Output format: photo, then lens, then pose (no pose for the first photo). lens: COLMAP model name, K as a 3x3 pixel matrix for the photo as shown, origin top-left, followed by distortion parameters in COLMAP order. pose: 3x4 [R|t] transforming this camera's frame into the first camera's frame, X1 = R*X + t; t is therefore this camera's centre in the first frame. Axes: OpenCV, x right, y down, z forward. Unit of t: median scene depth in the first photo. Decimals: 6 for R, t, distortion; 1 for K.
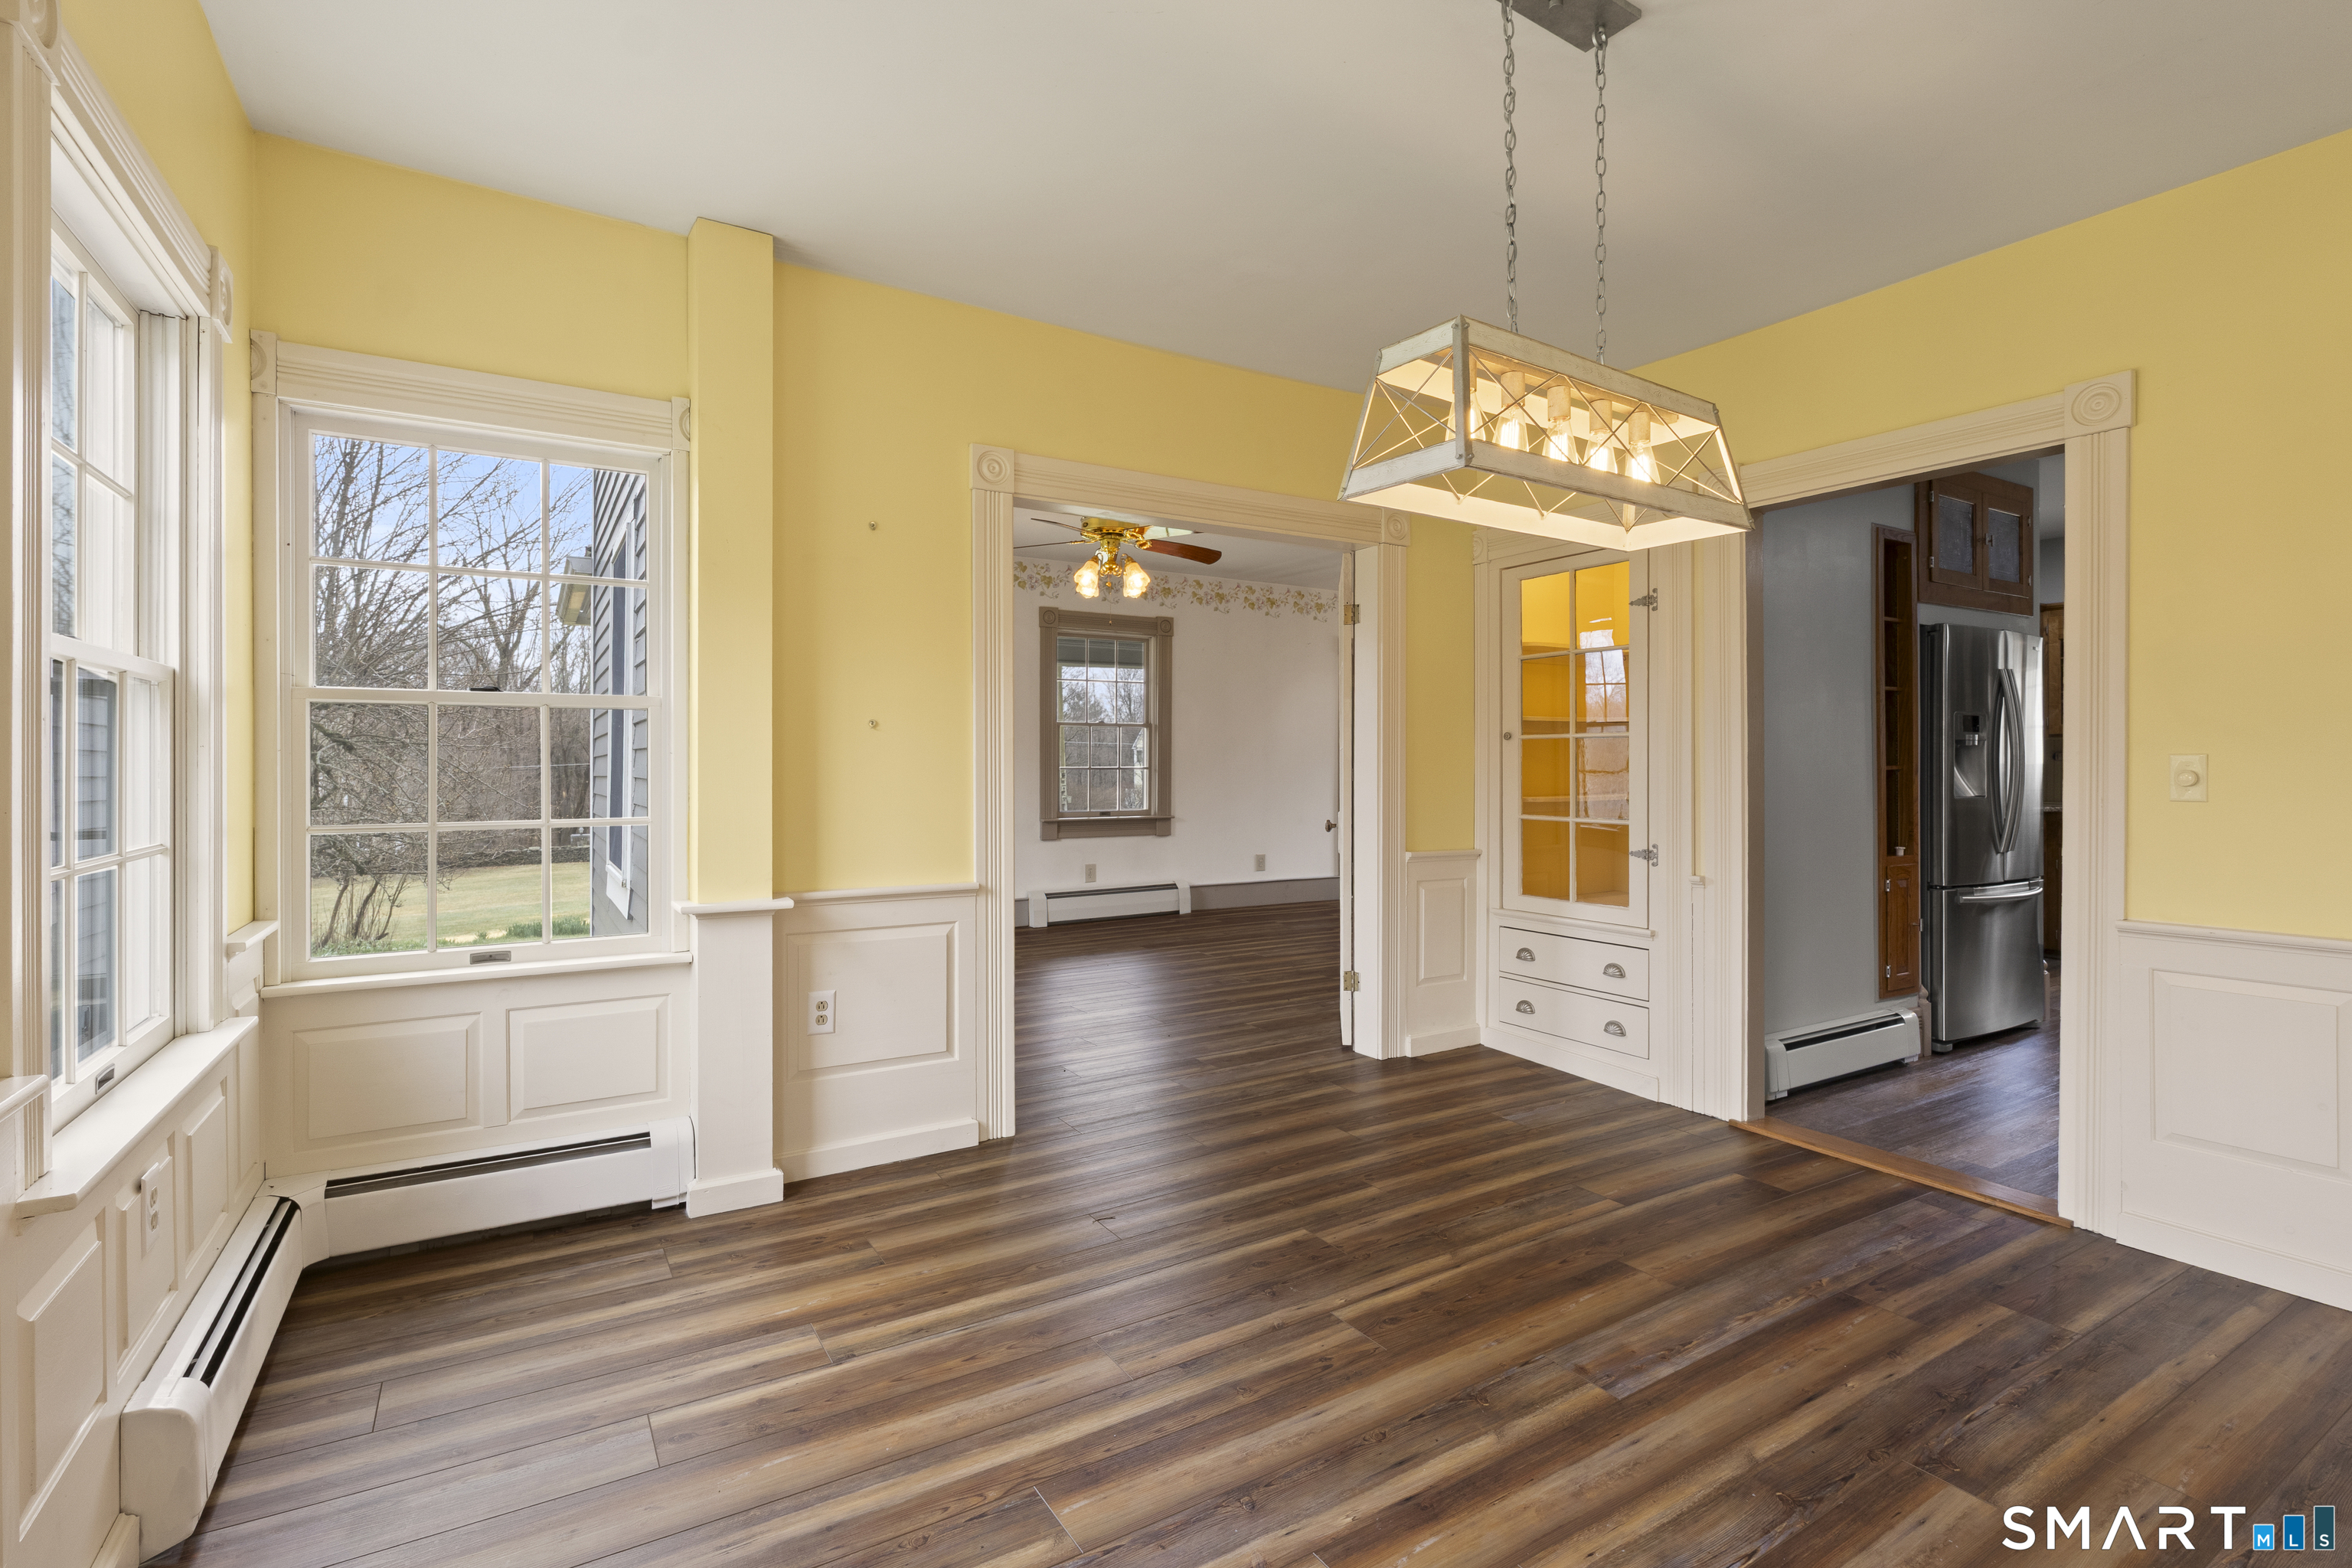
lens RADIAL K [[1072.3, 0, 1148.6], [0, 1072.3, 763.7], [0, 0, 1]] dist [-0.003986, 0.002027]
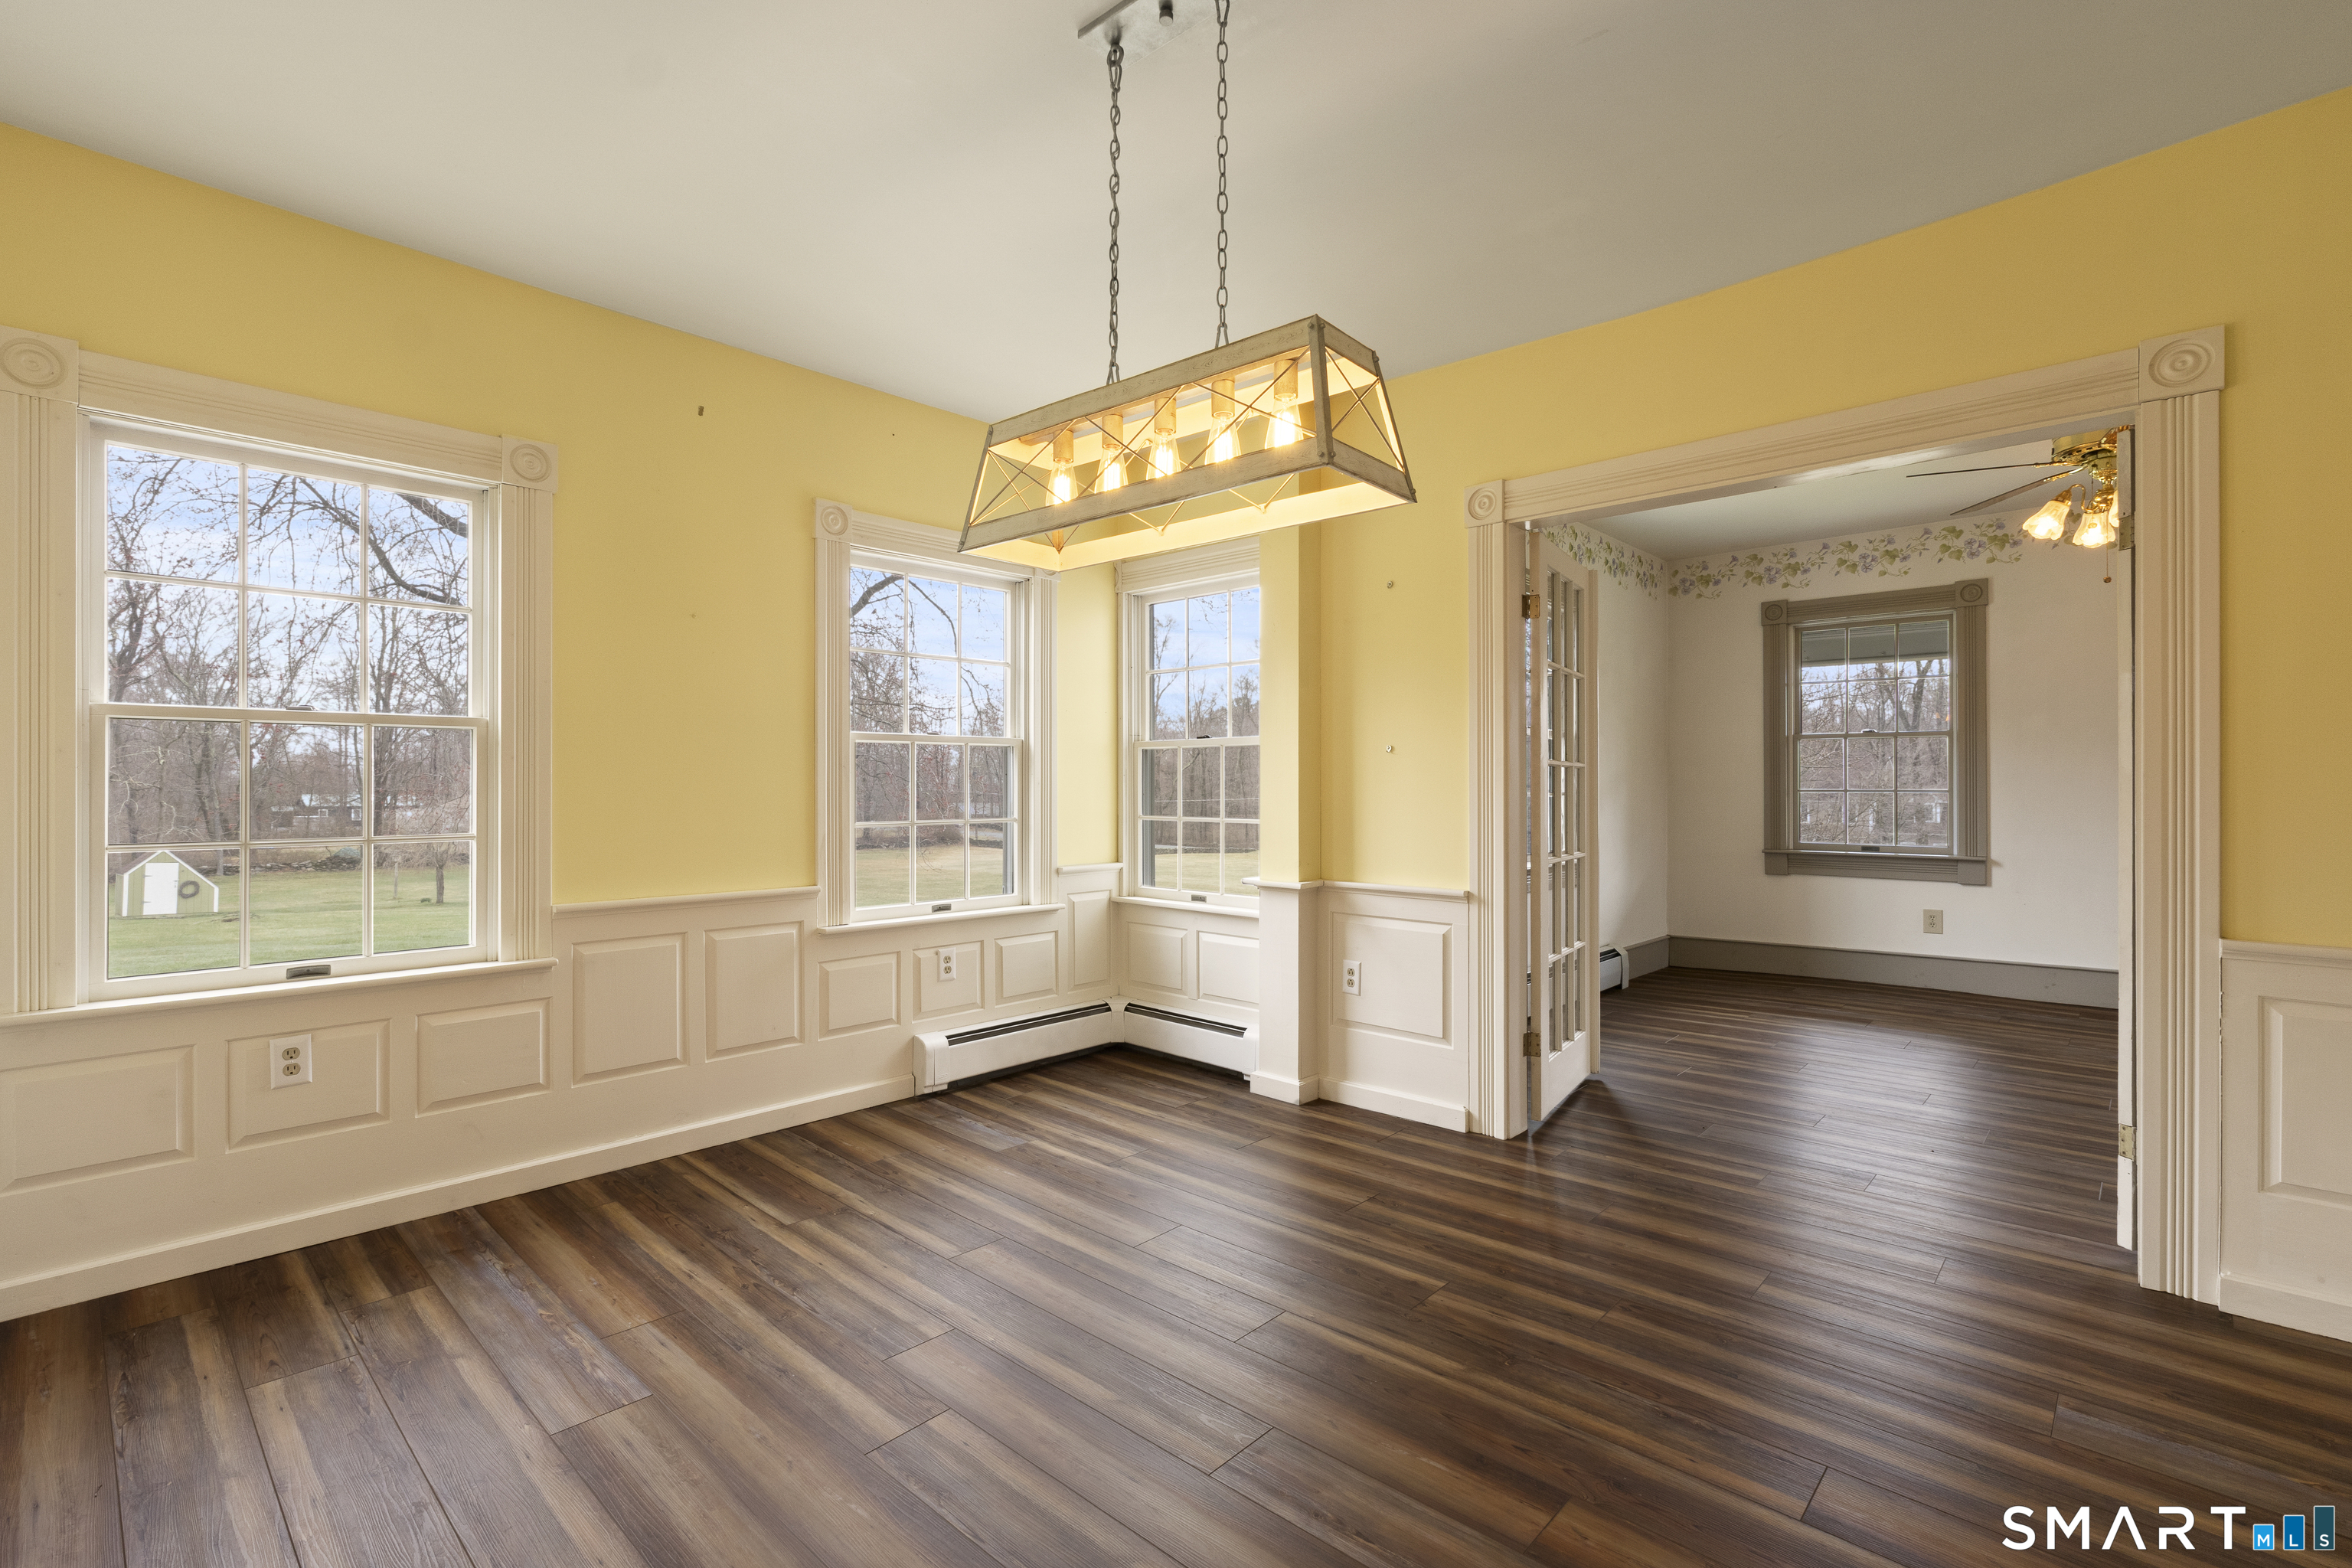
lens RADIAL K [[1072.3, 0, 1251.5], [0, 1072.3, 782.5], [0, 0, 1]] dist [-0.003986, 0.002027]
pose [[0.300897, -0.002487, -0.953653, 0.967160], [-0.000327, 0.999996, -0.002711, 0.004317], [0.953657, 0.001127, 0.300895, 0.555055]]
